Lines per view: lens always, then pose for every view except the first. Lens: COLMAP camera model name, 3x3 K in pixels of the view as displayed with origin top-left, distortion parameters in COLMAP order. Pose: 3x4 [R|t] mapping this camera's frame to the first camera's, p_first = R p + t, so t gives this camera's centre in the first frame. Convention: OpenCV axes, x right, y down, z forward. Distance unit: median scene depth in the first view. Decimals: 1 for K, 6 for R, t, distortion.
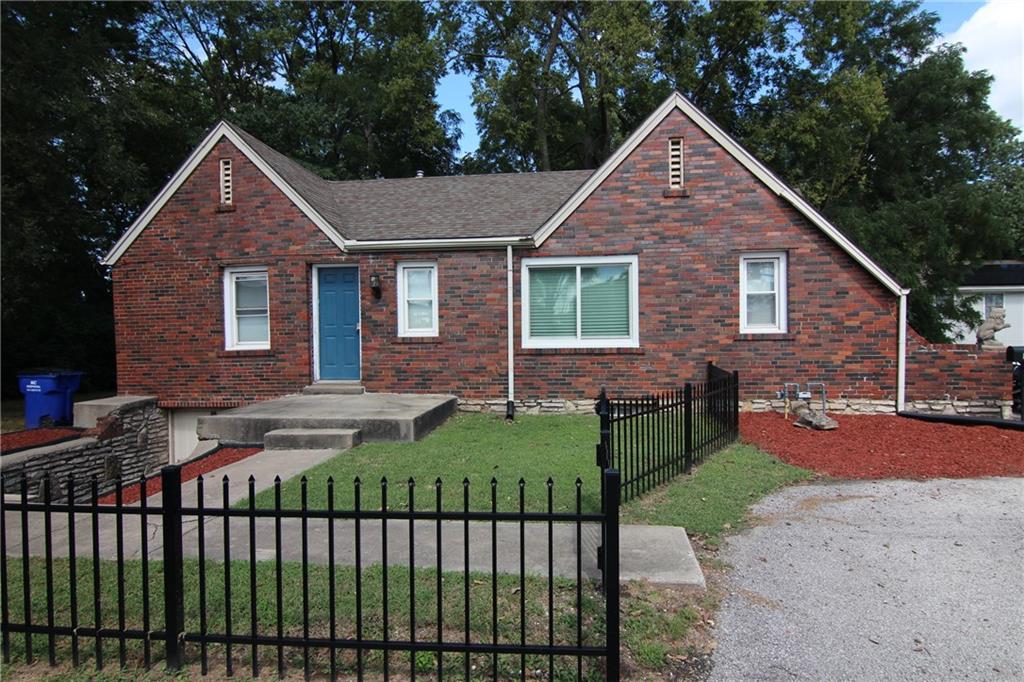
lens RADIAL K [[582.9, 0, 512.0], [0, 582.9, 341.0], [0, 0, 1]] dist [-0.000570, -0.001734]
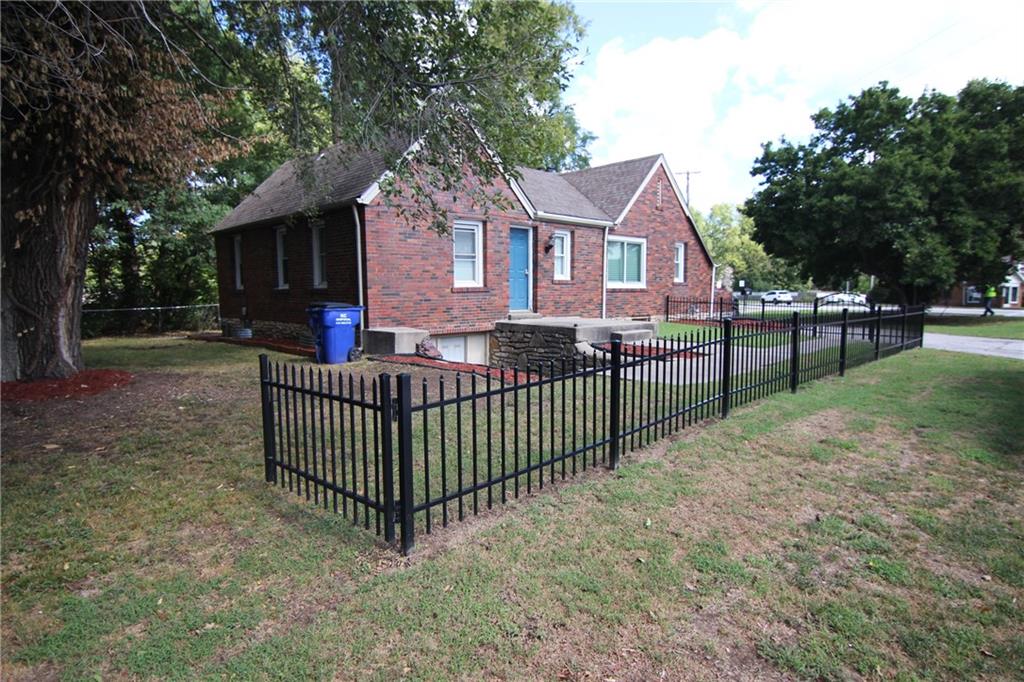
lens RADIAL K [[582.9, 0, 512.0], [0, 582.9, 341.0], [0, 0, 1]] dist [-0.000570, -0.001734]
pose [[0.638982, -0.054989, 0.767254, -1.545503], [0.001257, 0.997515, 0.070446, 0.048568], [-0.769221, -0.044049, 0.637463, 0.129369]]
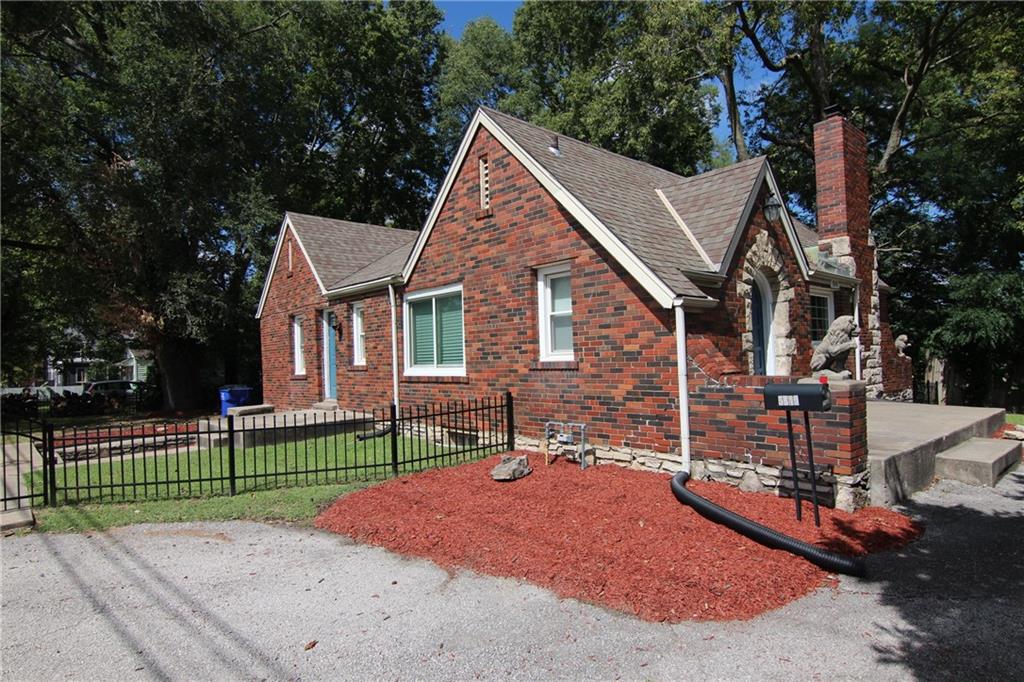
lens RADIAL K [[582.9, 0, 512.0], [0, 582.9, 341.0], [0, 0, 1]] dist [-0.000570, -0.001734]
pose [[0.752122, -0.029844, -0.658348, 0.942347], [0.012538, 0.999441, -0.030982, -0.017149], [0.658905, 0.015048, 0.752075, 0.323638]]
